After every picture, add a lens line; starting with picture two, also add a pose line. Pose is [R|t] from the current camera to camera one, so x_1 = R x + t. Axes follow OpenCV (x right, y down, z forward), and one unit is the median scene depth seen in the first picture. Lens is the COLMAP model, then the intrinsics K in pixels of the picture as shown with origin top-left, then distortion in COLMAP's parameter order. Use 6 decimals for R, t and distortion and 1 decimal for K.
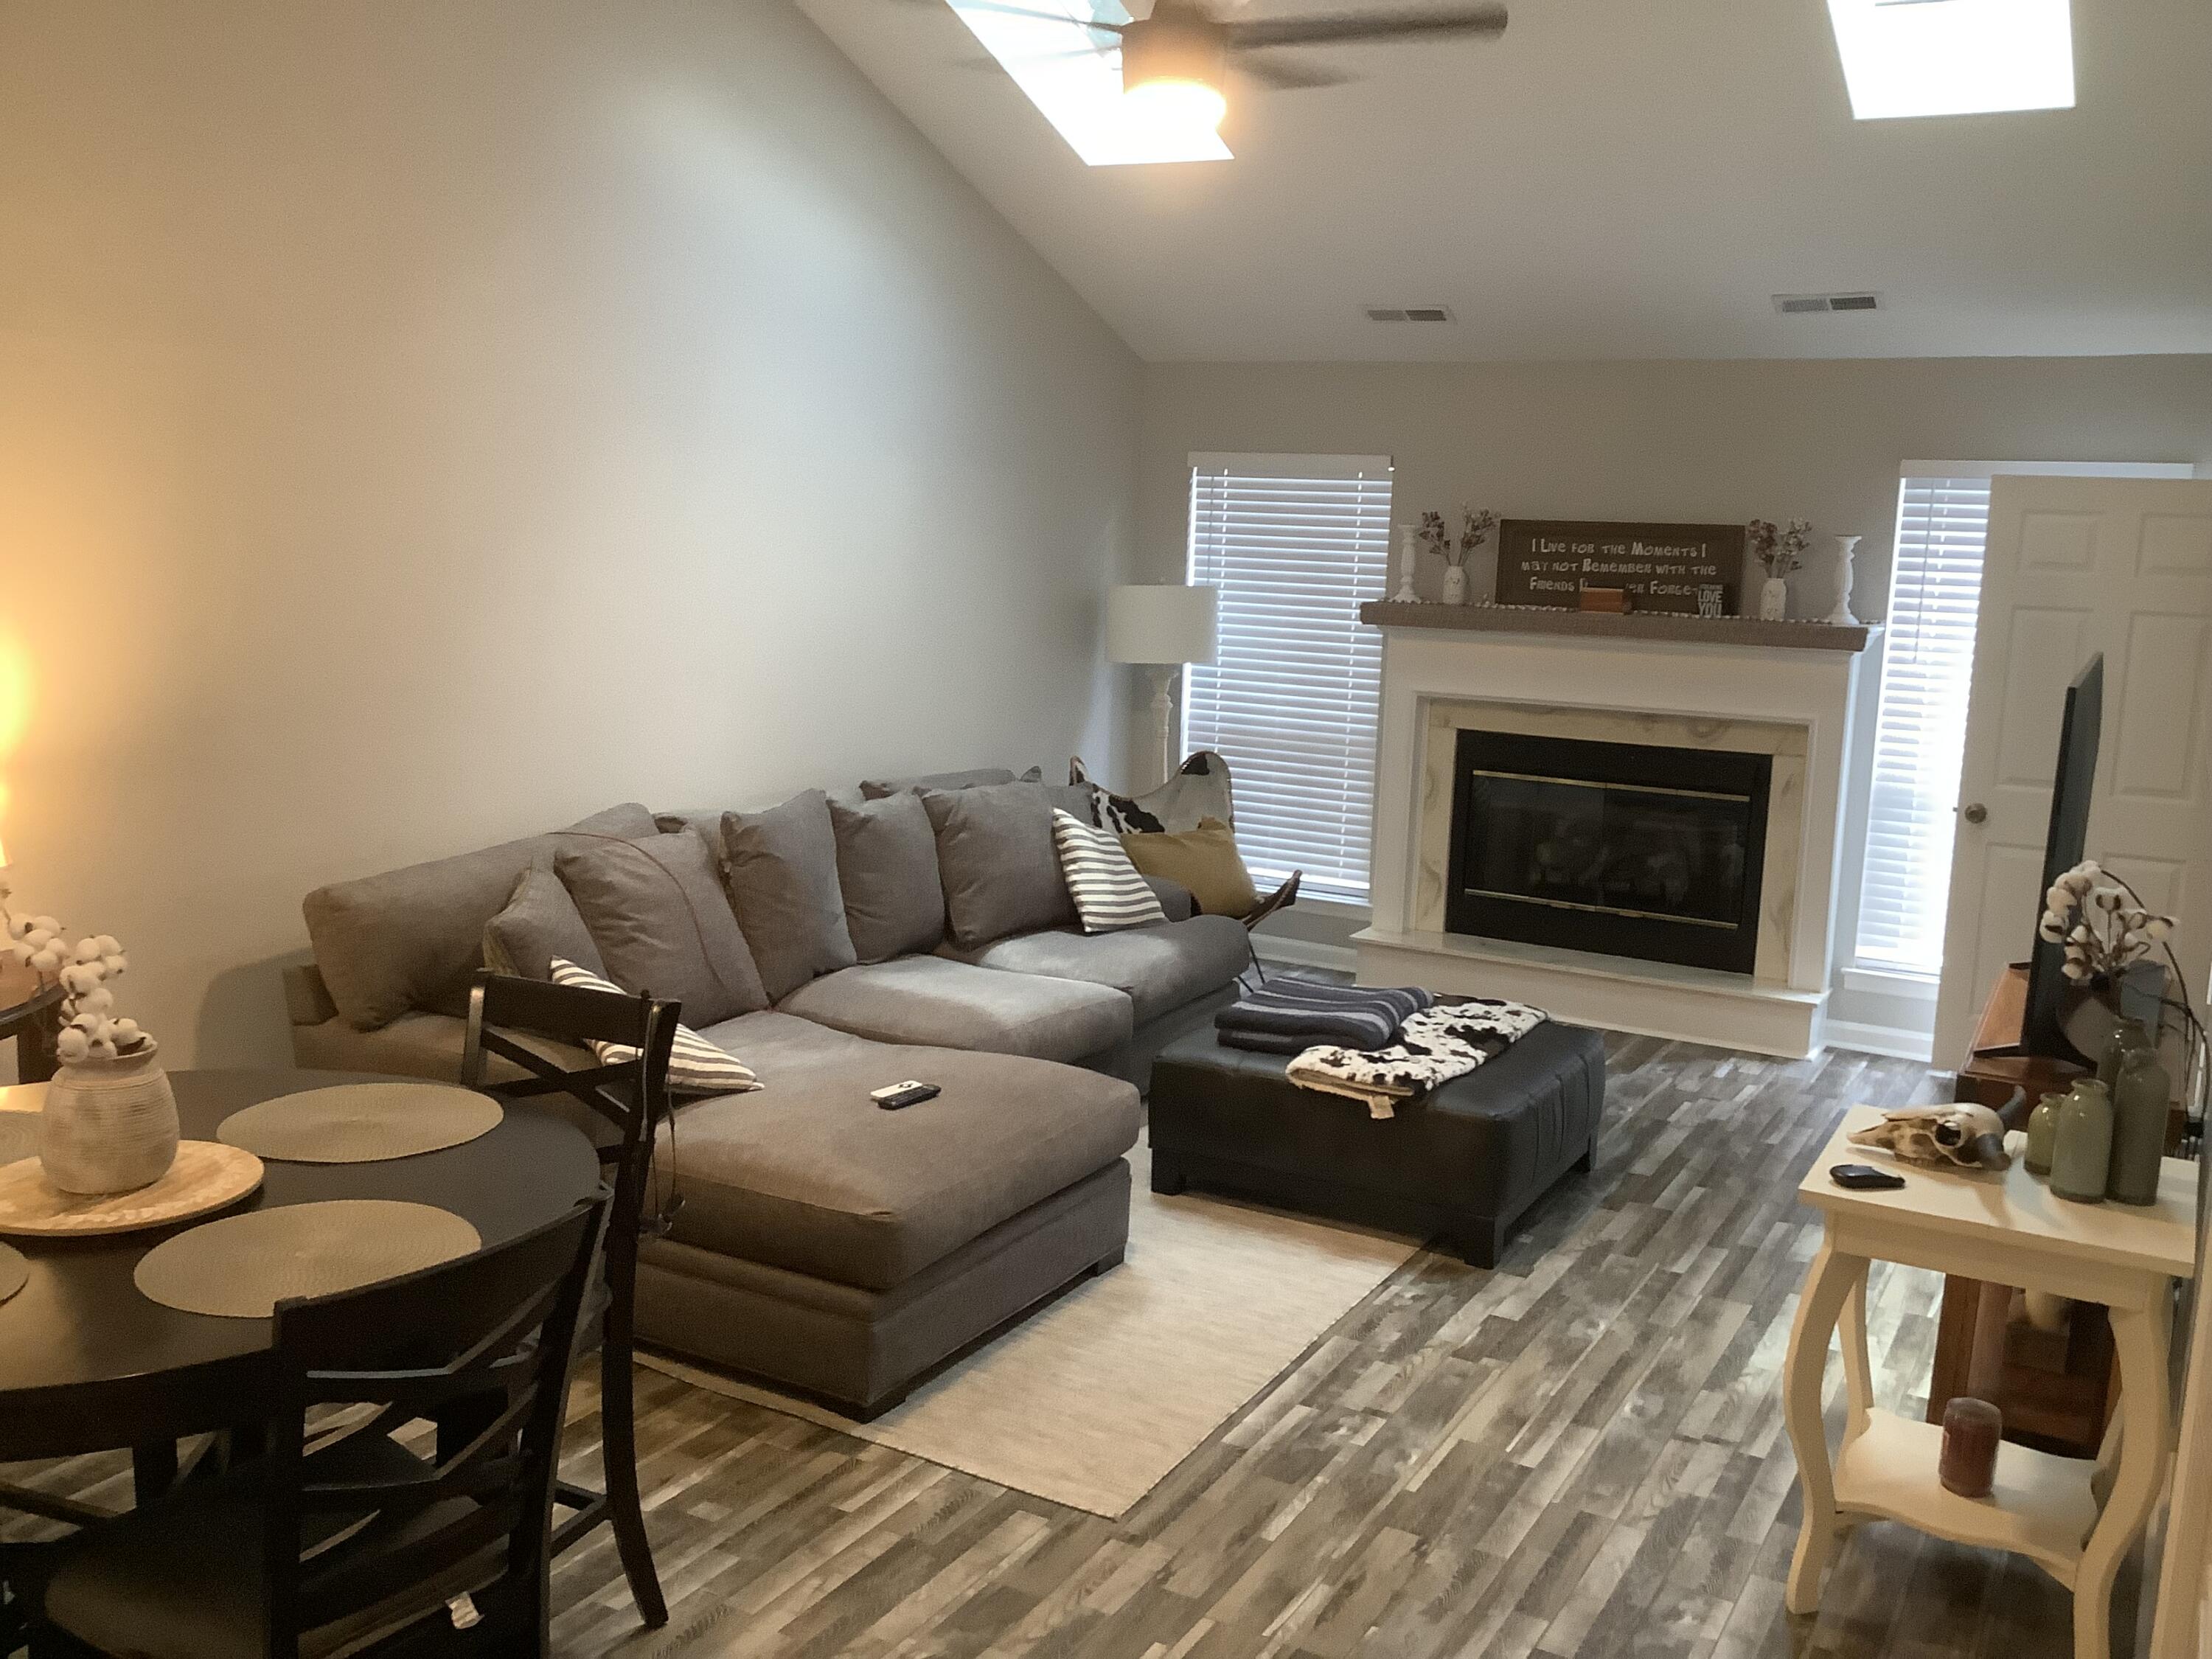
lens RADIAL K [[2006.9, 0, 1116.9], [0, 2006.9, 827.3], [0, 0, 1]] dist [0.133981, -0.201789]
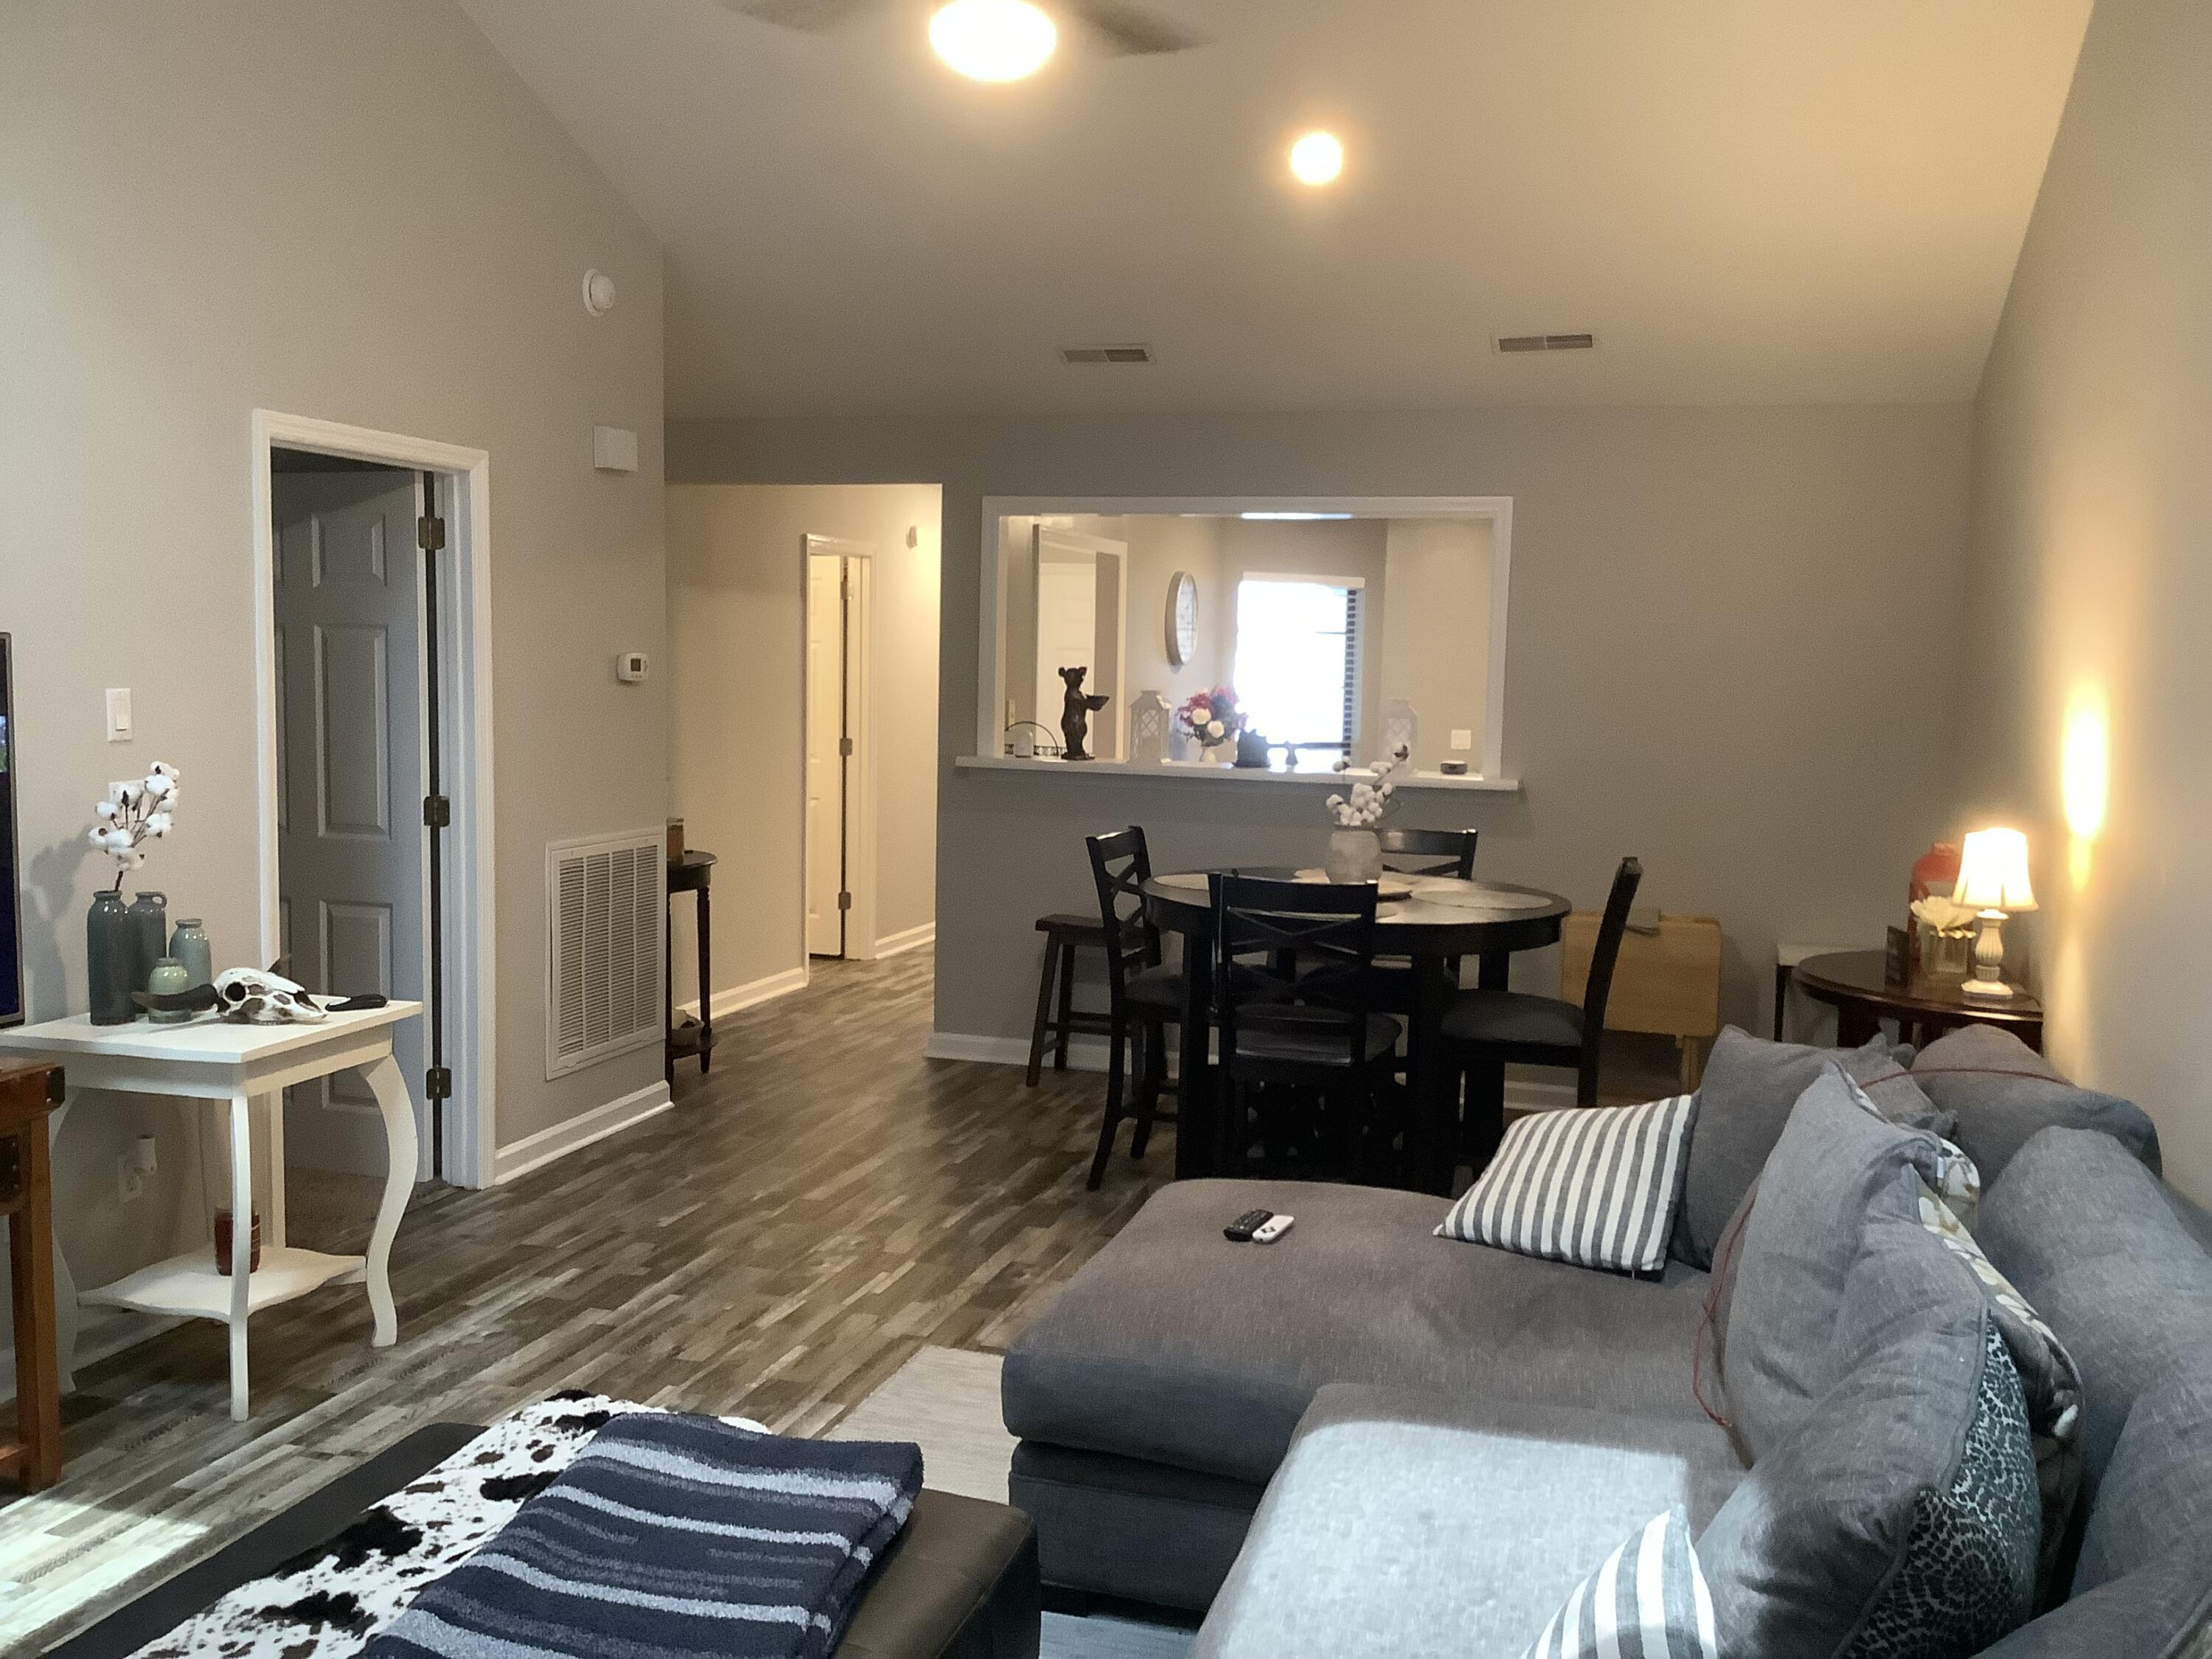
lens RADIAL K [[1998.0, 0, 1106.0], [0, 1998.0, 829.5], [0, 0, 1]] dist [0.187888, -0.391298]
pose [[-0.974300, -0.035067, -0.222509, 0.192223], [-0.087917, 0.968662, 0.232302, -0.278921], [0.207390, 0.245894, -0.946850, 2.282338]]
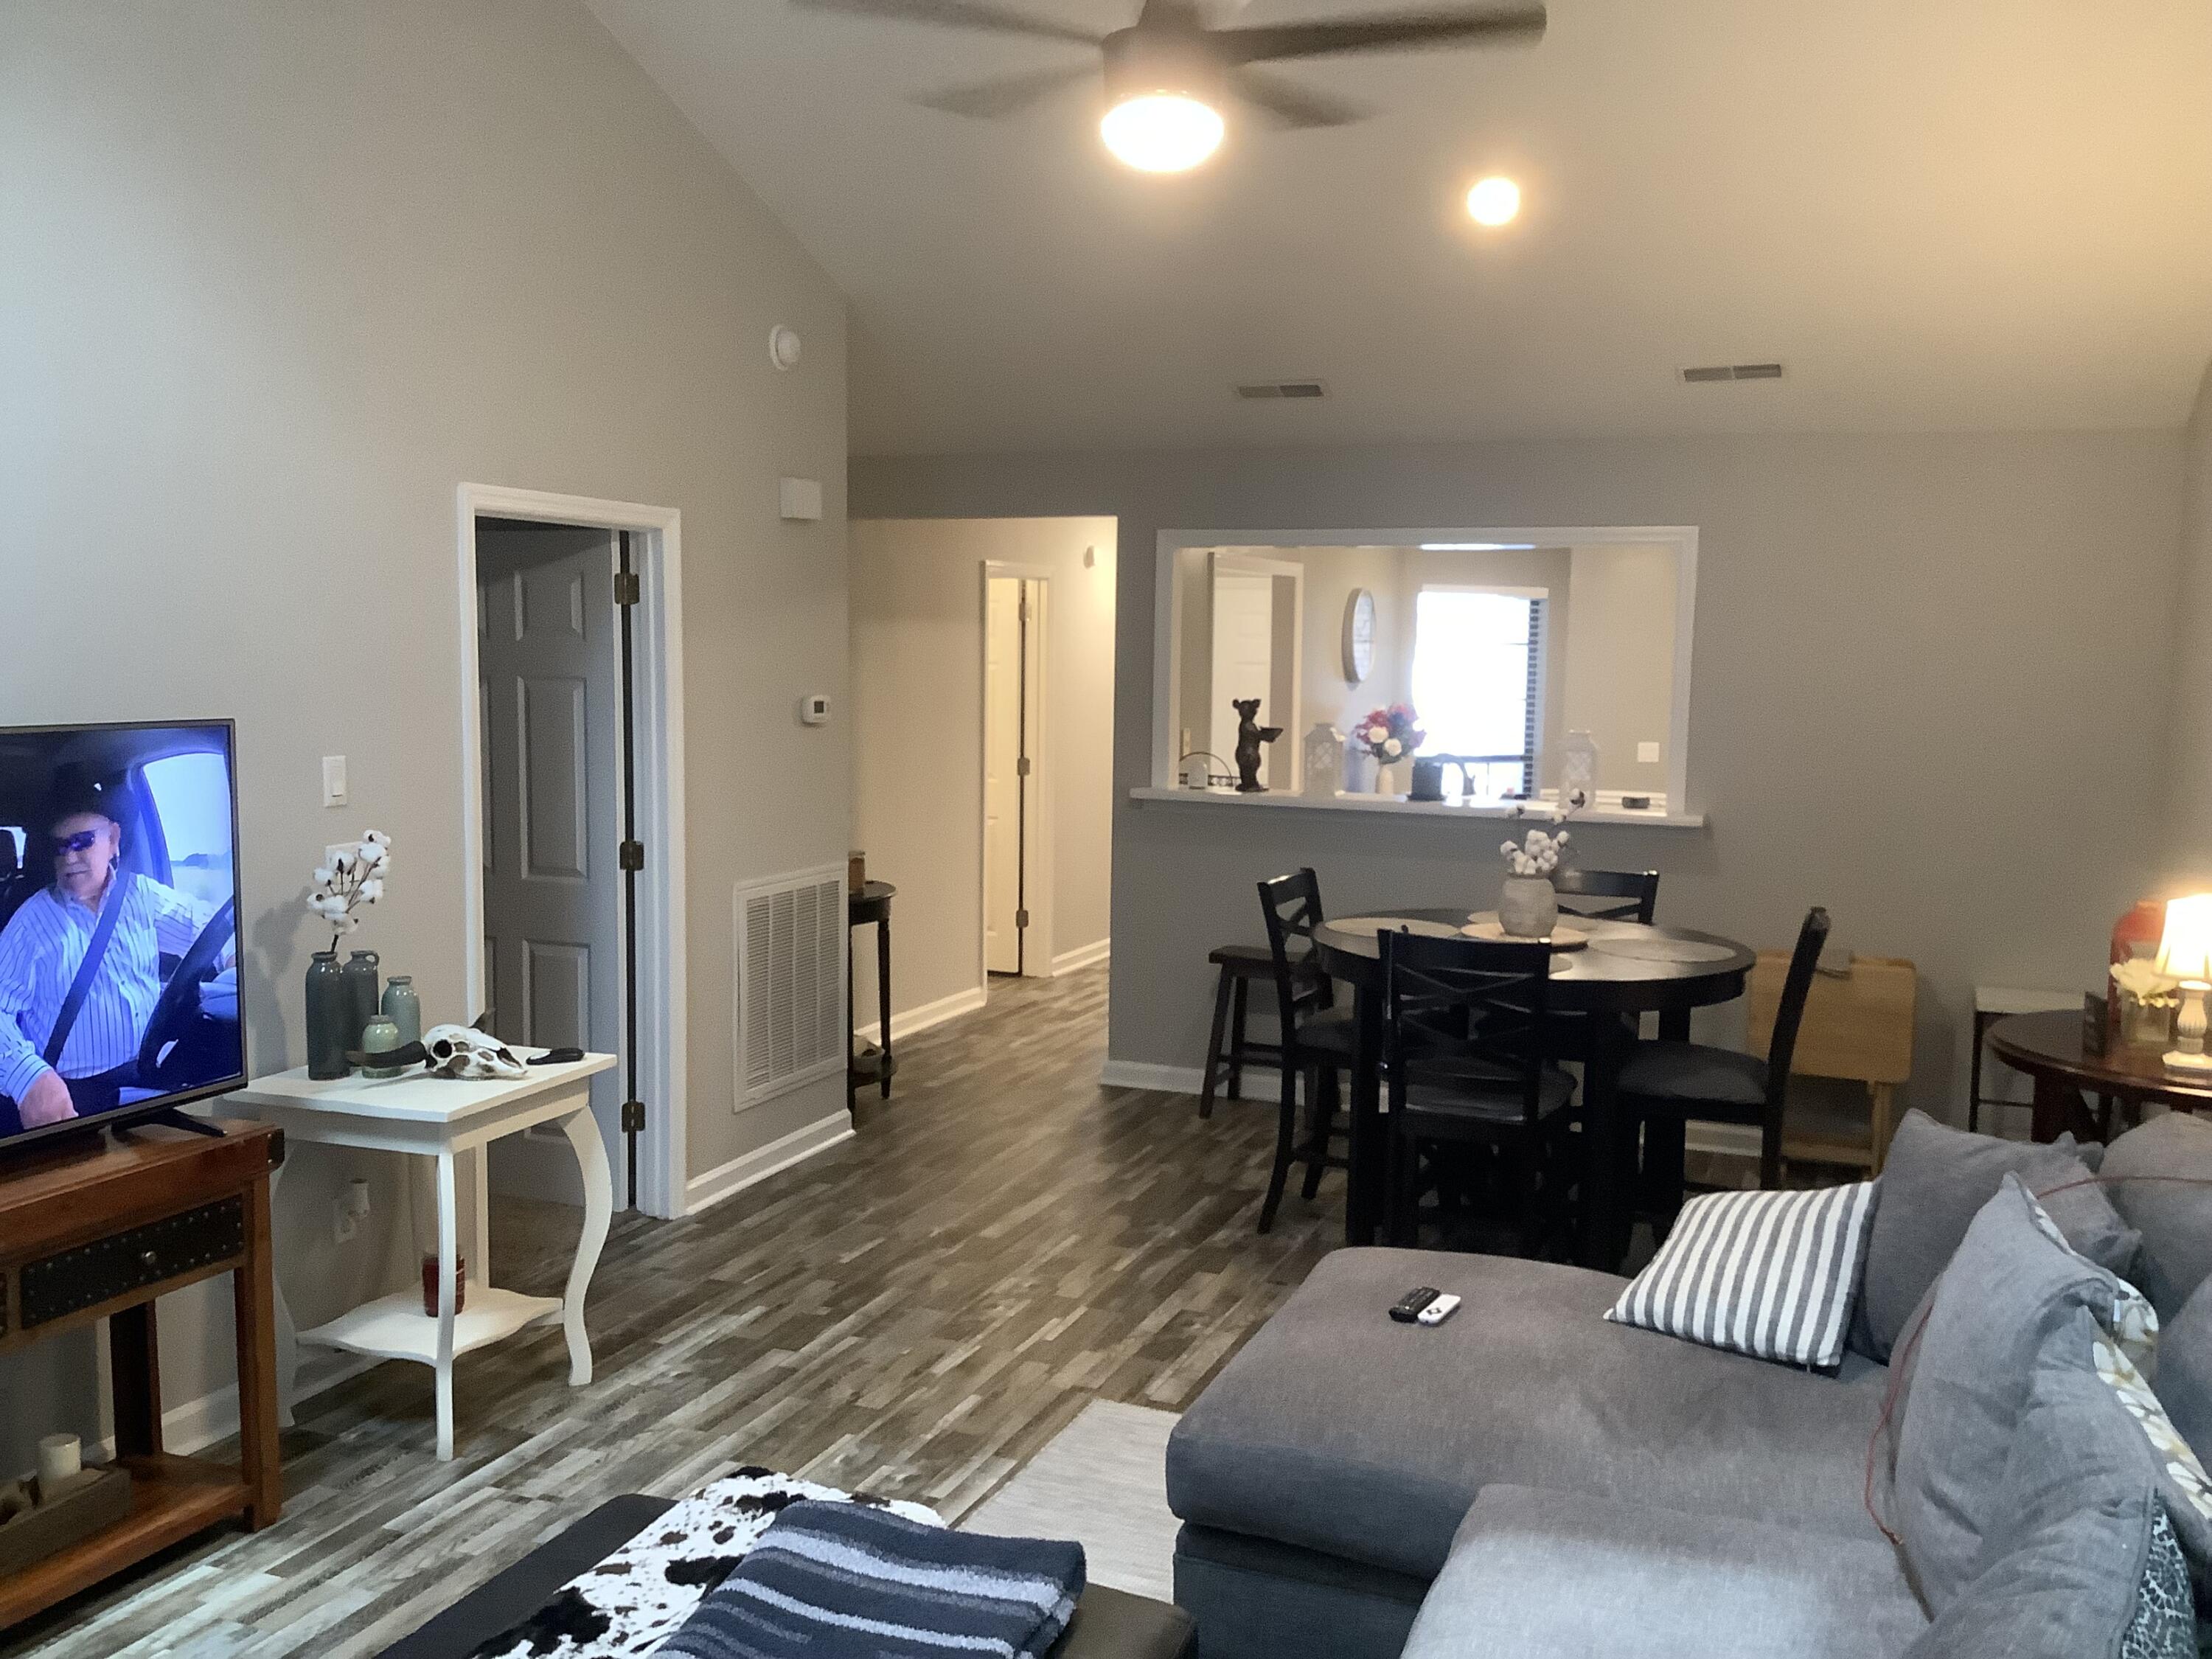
lens RADIAL K [[2006.9, 0, 1116.9], [0, 2006.9, 827.3], [0, 0, 1]] dist [0.133981, -0.201789]
pose [[-0.989607, -0.035690, -0.139301, 0.188362], [-0.069489, 0.966786, 0.245958, -0.333526], [0.125896, 0.253082, -0.959218, 2.285569]]
